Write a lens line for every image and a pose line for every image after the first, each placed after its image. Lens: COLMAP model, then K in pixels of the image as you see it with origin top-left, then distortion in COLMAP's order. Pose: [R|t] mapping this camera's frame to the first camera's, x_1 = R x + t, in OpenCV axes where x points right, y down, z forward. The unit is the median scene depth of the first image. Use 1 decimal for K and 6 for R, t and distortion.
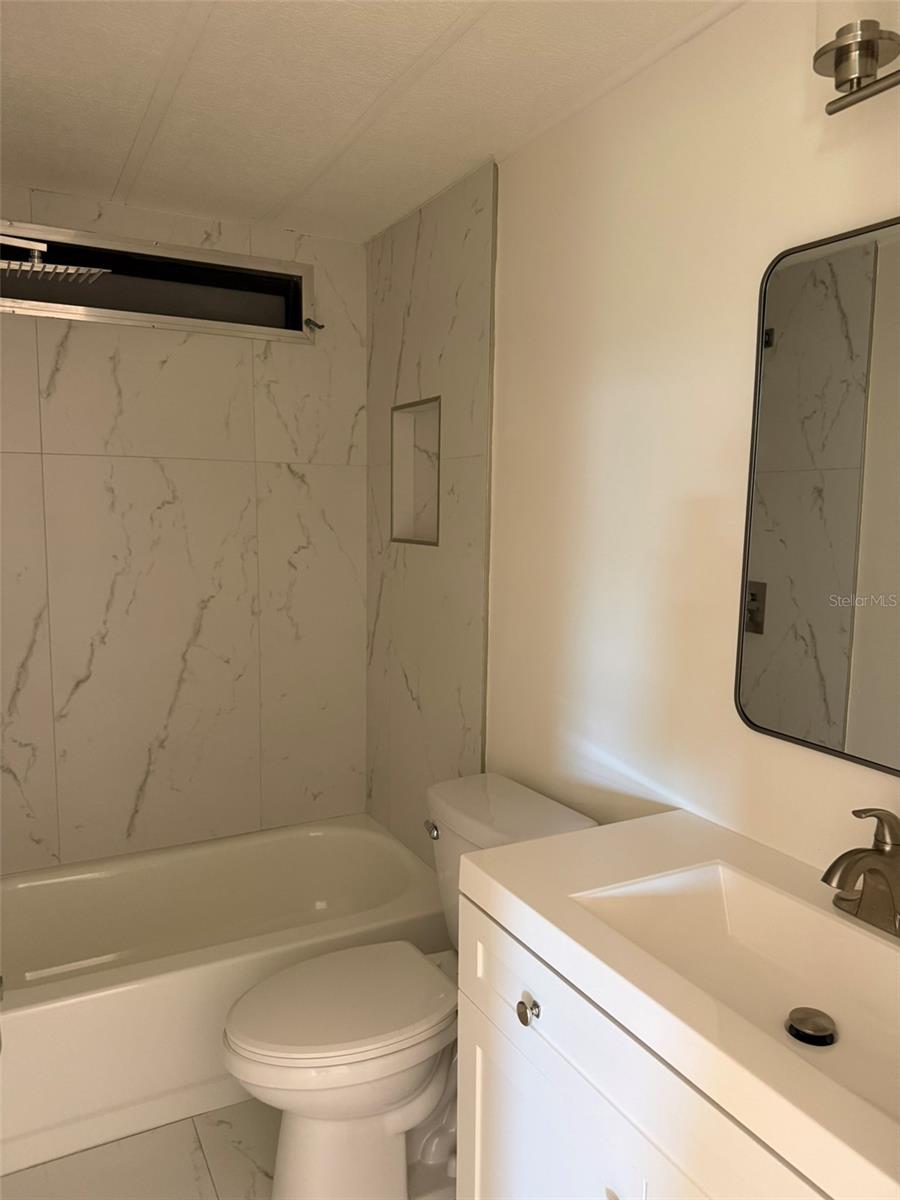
lens RADIAL K [[843.5, 0, 450.0], [0, 843.5, 600.0], [0, 0, 1]] dist [0.129417, -0.215381]
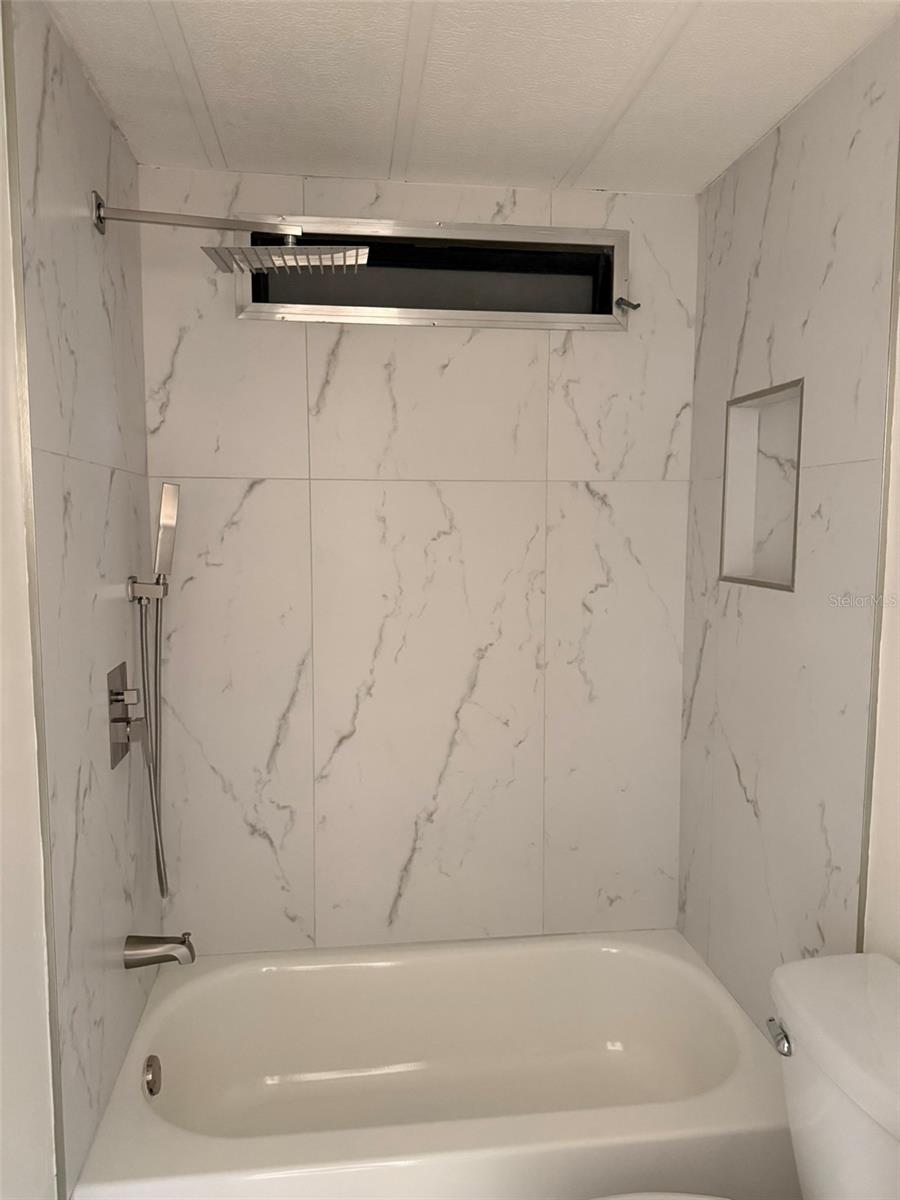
lens RADIAL K [[843.5, 0, 450.0], [0, 843.5, 600.0], [0, 0, 1]] dist [0.129417, -0.215381]
pose [[0.933437, 0.024811, -0.357881, -0.022762], [-0.031677, 0.999409, -0.013336, -0.035417], [0.357339, 0.023785, 0.933672, 0.217083]]
